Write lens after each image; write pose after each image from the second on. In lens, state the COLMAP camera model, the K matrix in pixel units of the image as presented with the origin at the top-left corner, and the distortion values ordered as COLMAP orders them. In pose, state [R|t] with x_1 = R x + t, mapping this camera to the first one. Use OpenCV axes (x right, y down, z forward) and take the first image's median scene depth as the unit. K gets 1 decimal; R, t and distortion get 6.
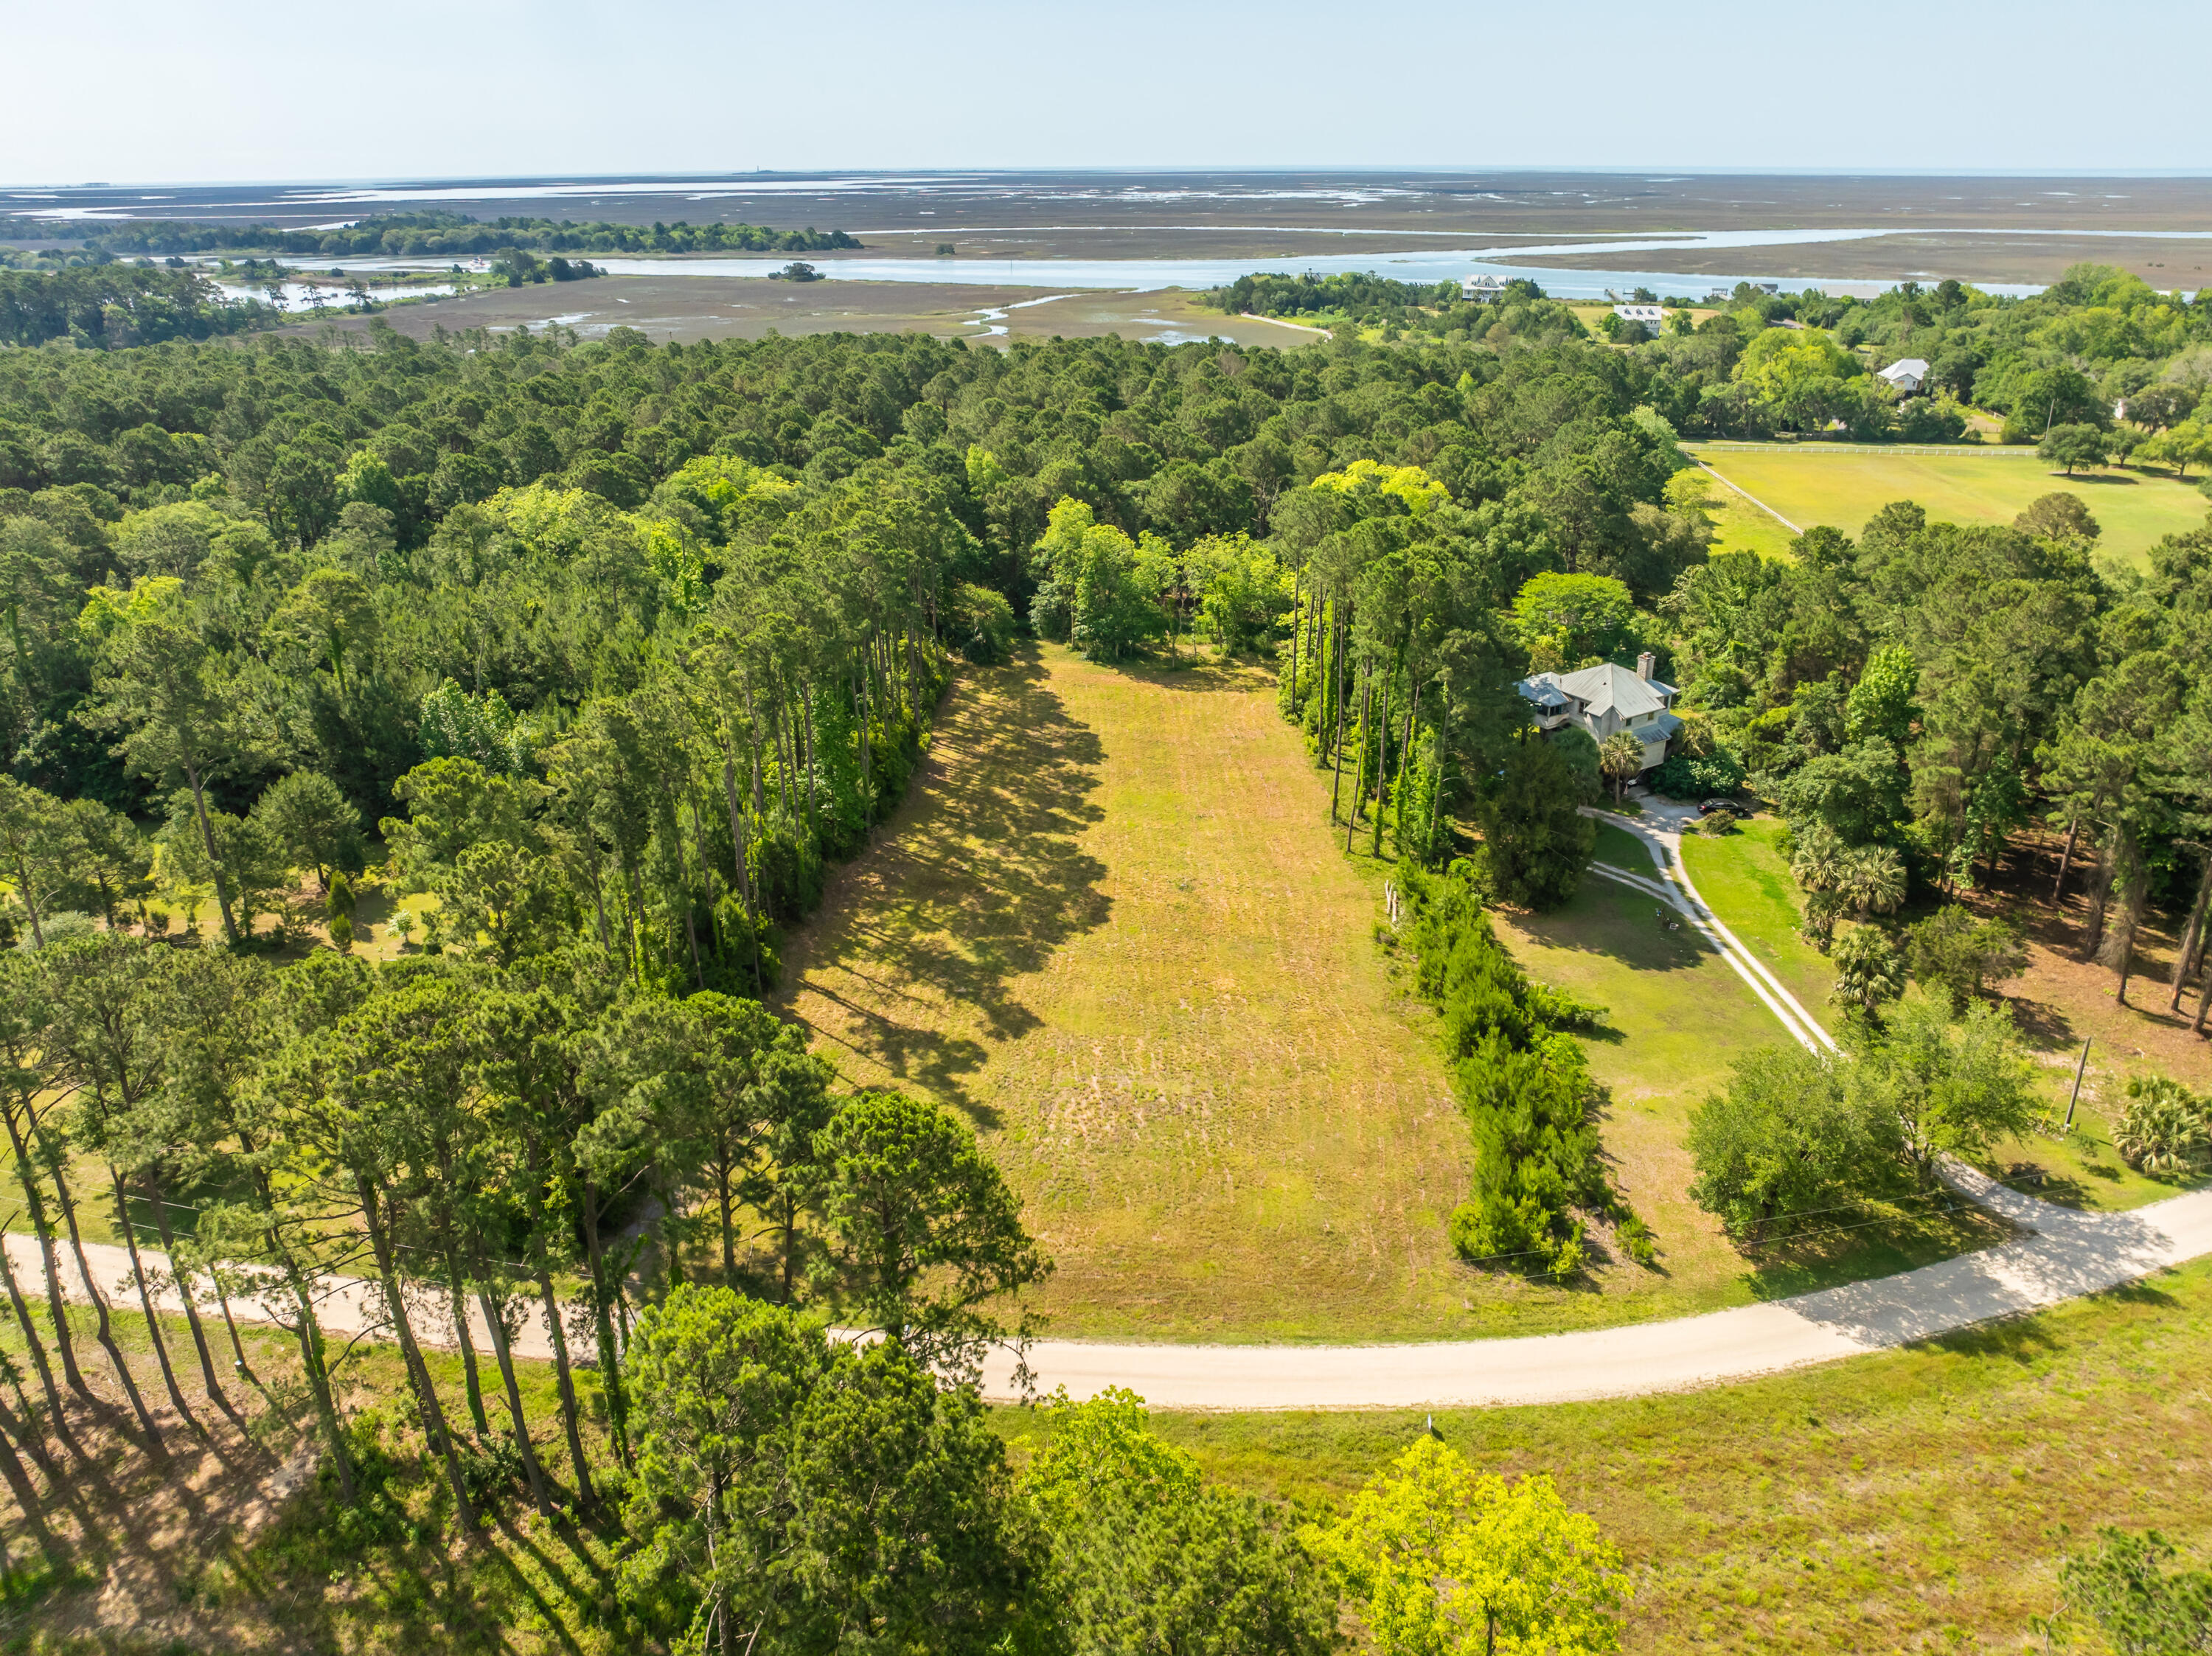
lens RADIAL K [[1572.3, 0, 1107.7], [0, 1572.3, 825.9], [0, 0, 1]] dist [-0.045254, 0.009671]
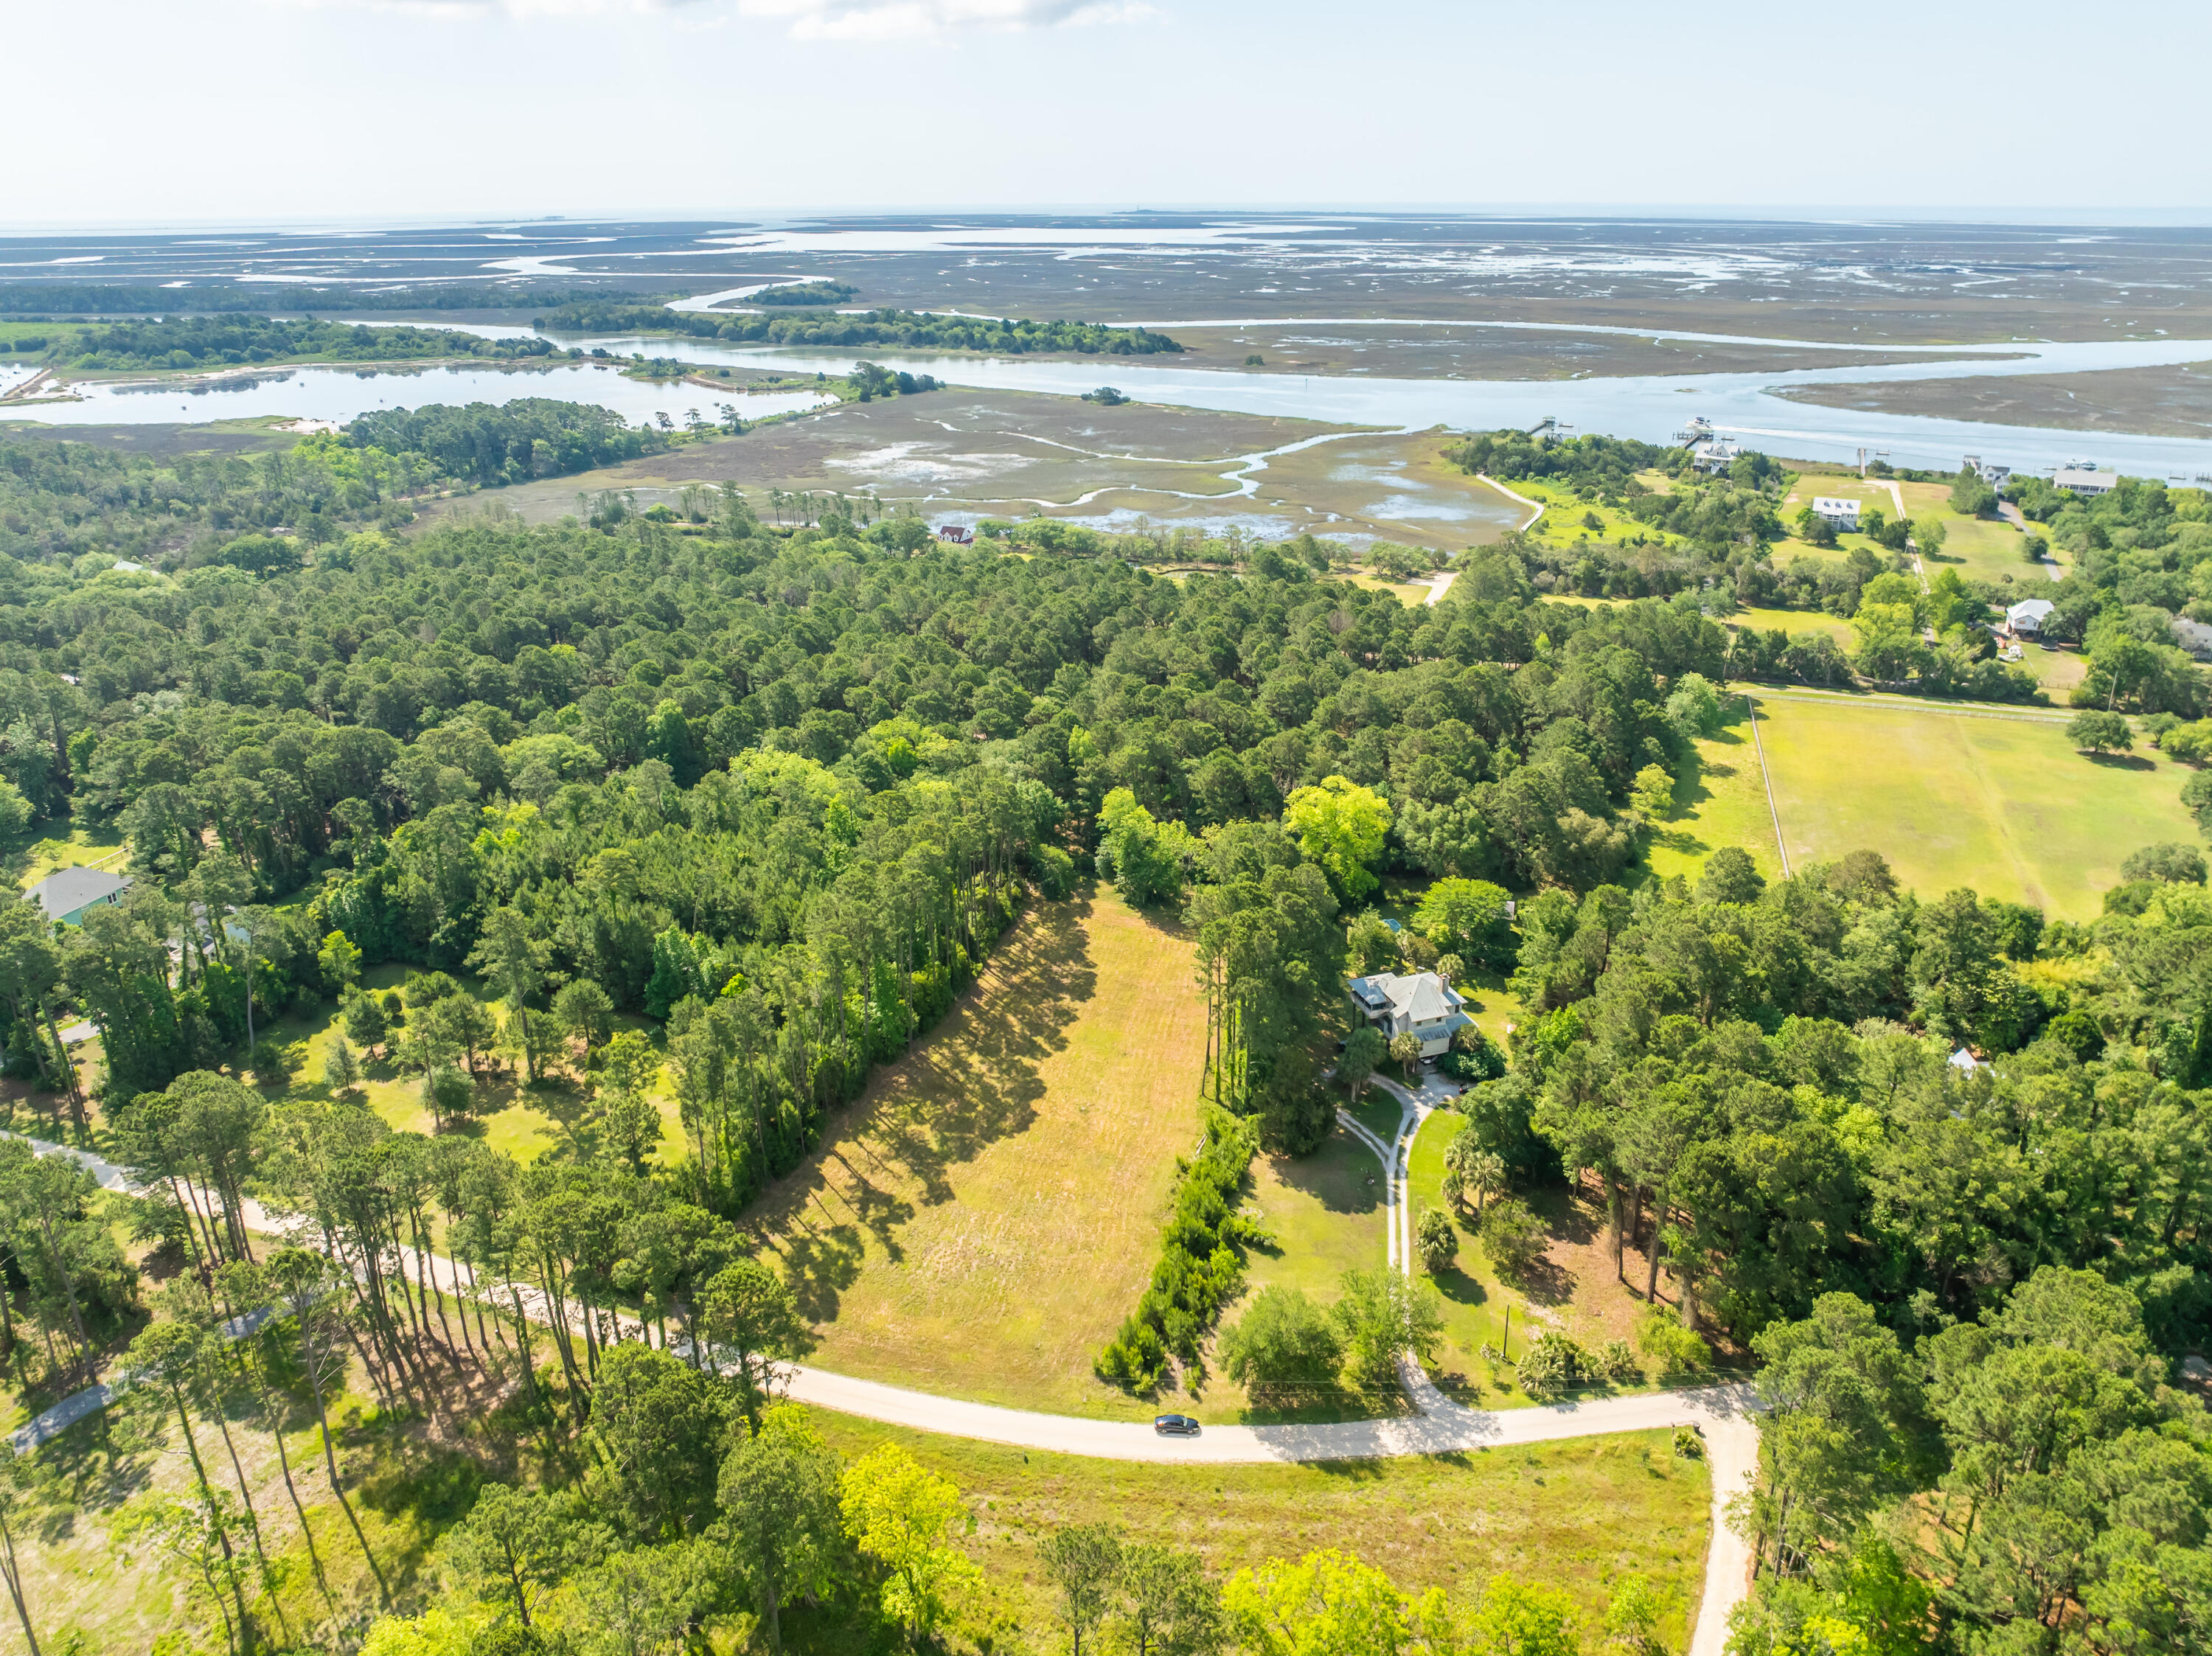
lens RADIAL K [[1572.3, 0, 1095.0], [0, 1572.3, 818.4], [0, 0, 1]] dist [-0.045254, 0.009671]
pose [[0.972906, 0.083962, -0.215417, 0.367401], [-0.088602, 0.995995, -0.011956, -0.230806], [0.213550, 0.030719, 0.976449, -0.536247]]
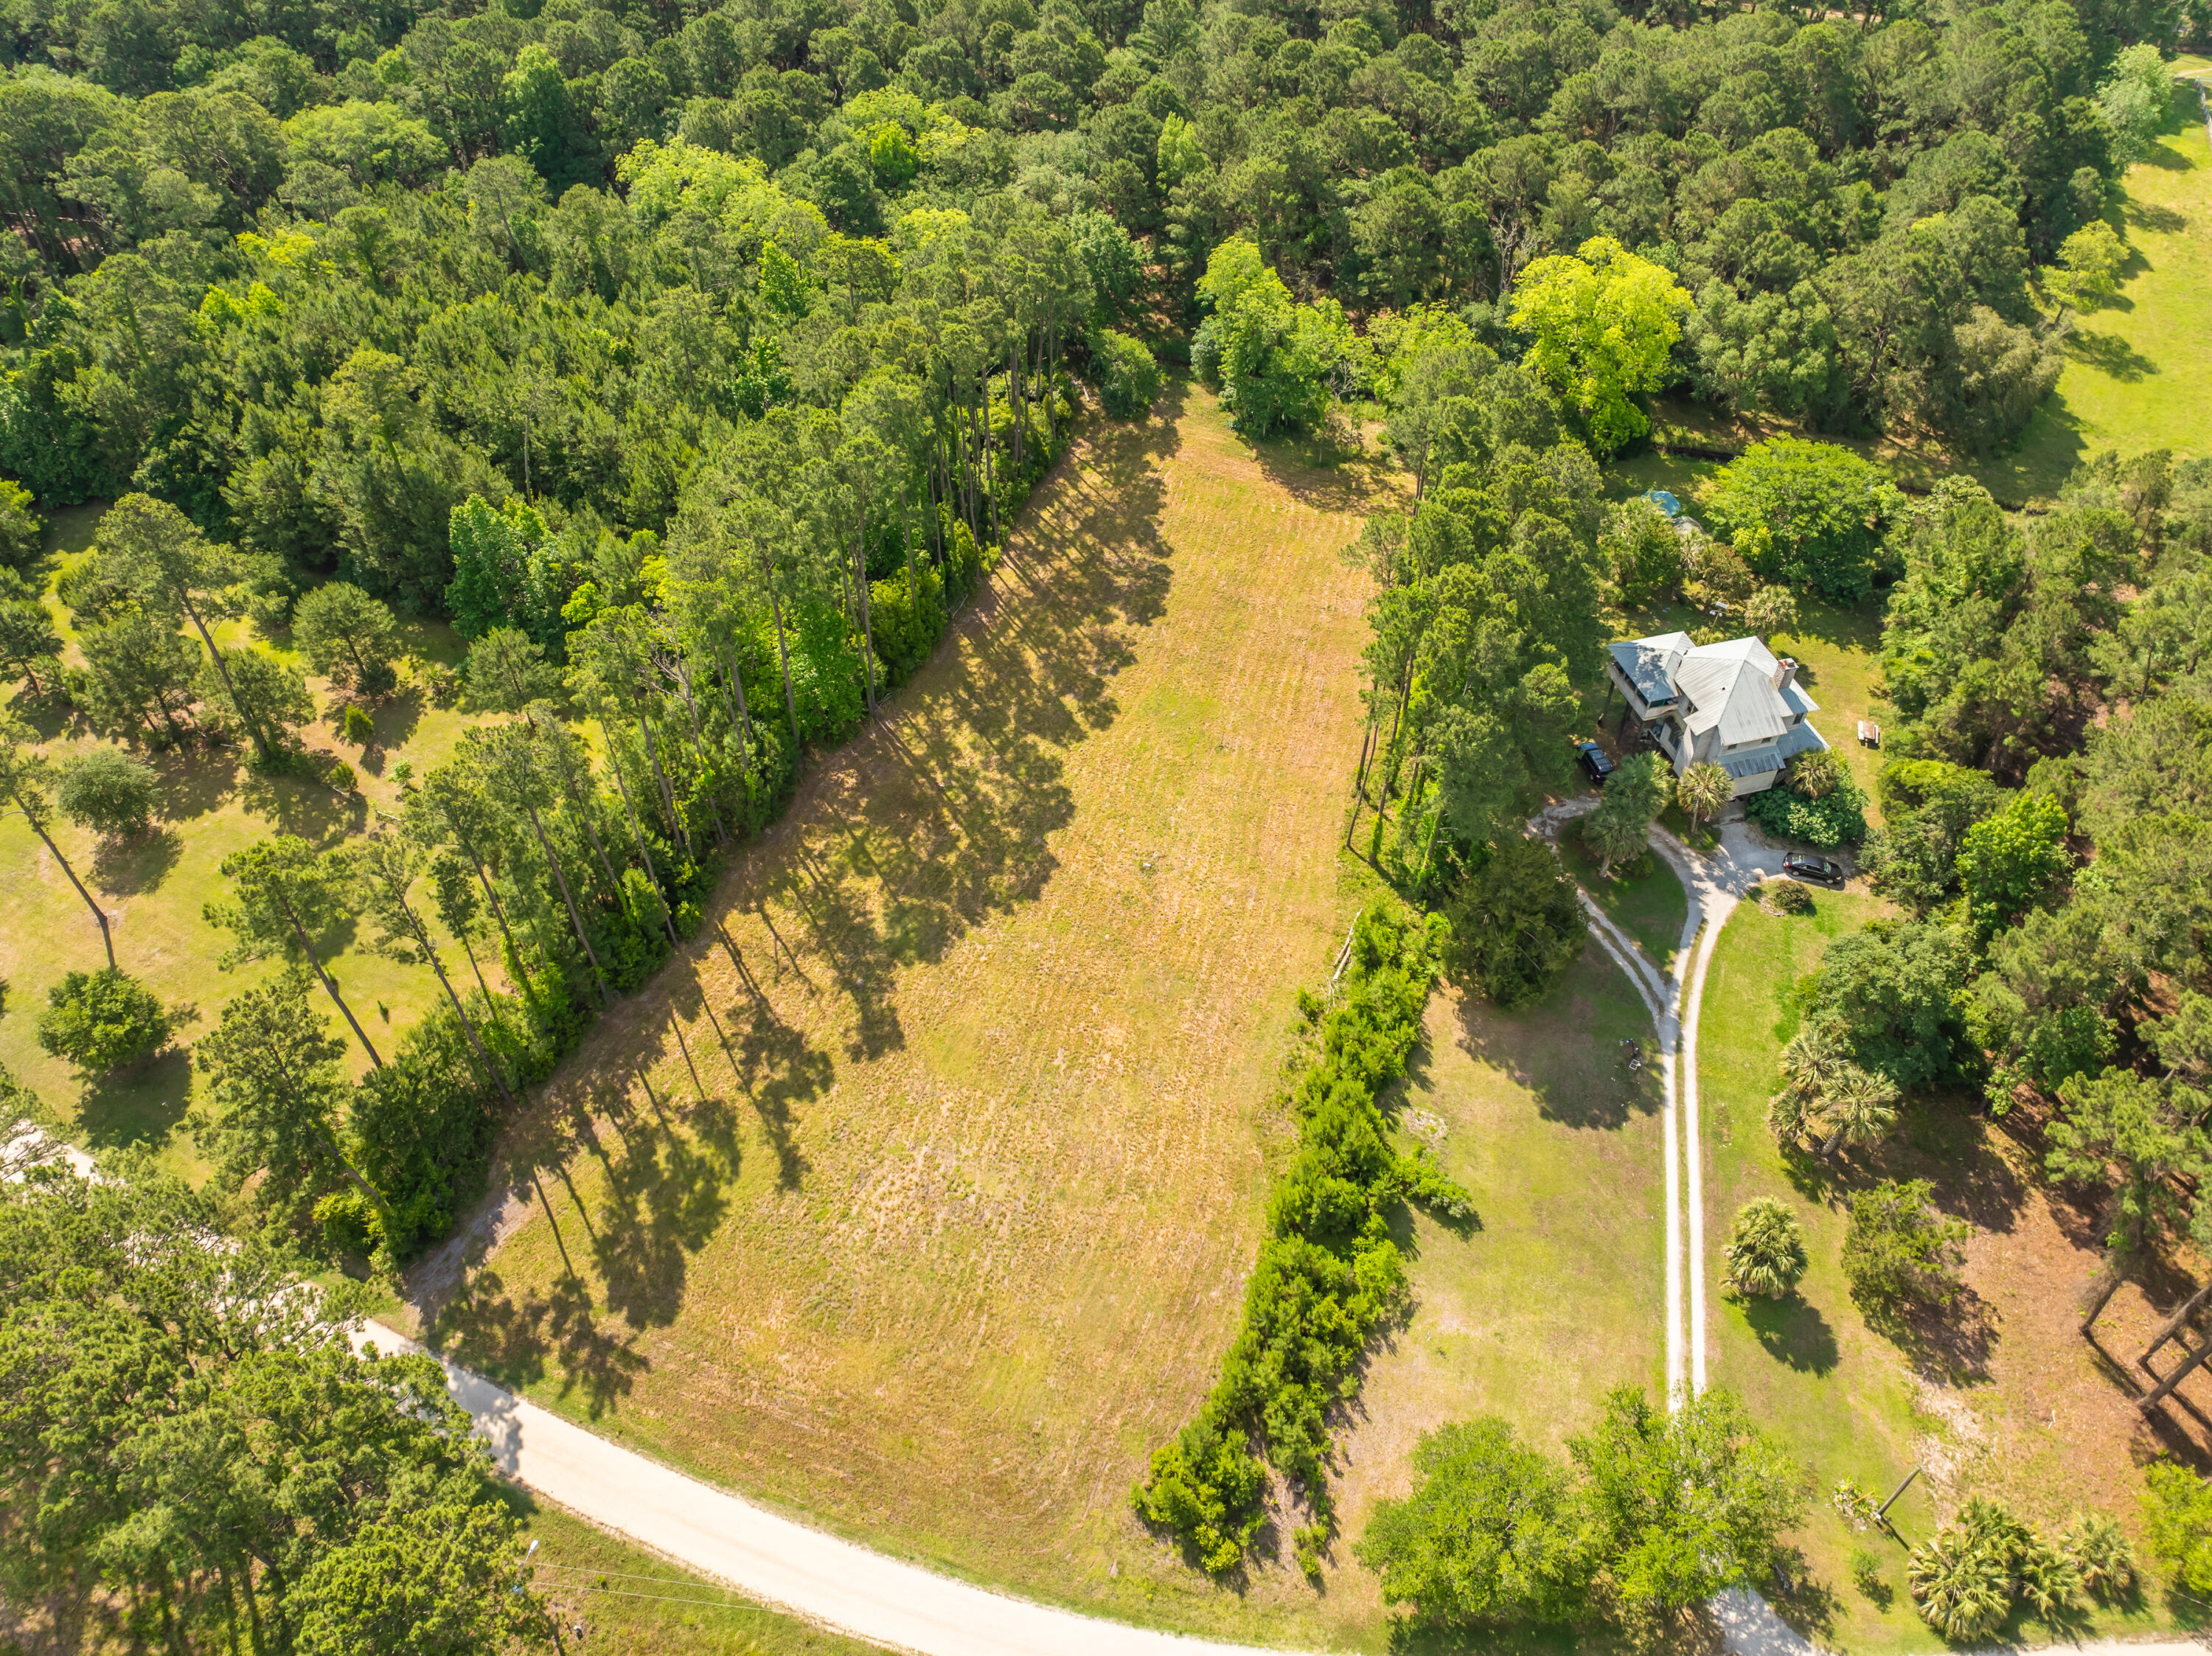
lens RADIAL K [[1572.3, 0, 1071.4], [0, 1572.3, 792.6], [0, 0, 1]] dist [-0.045254, 0.009671]
pose [[0.952101, 0.218392, -0.214030, 0.195324], [-0.124237, 0.915839, 0.381842, -0.347634], [0.279409, -0.336962, 0.899104, 0.149031]]
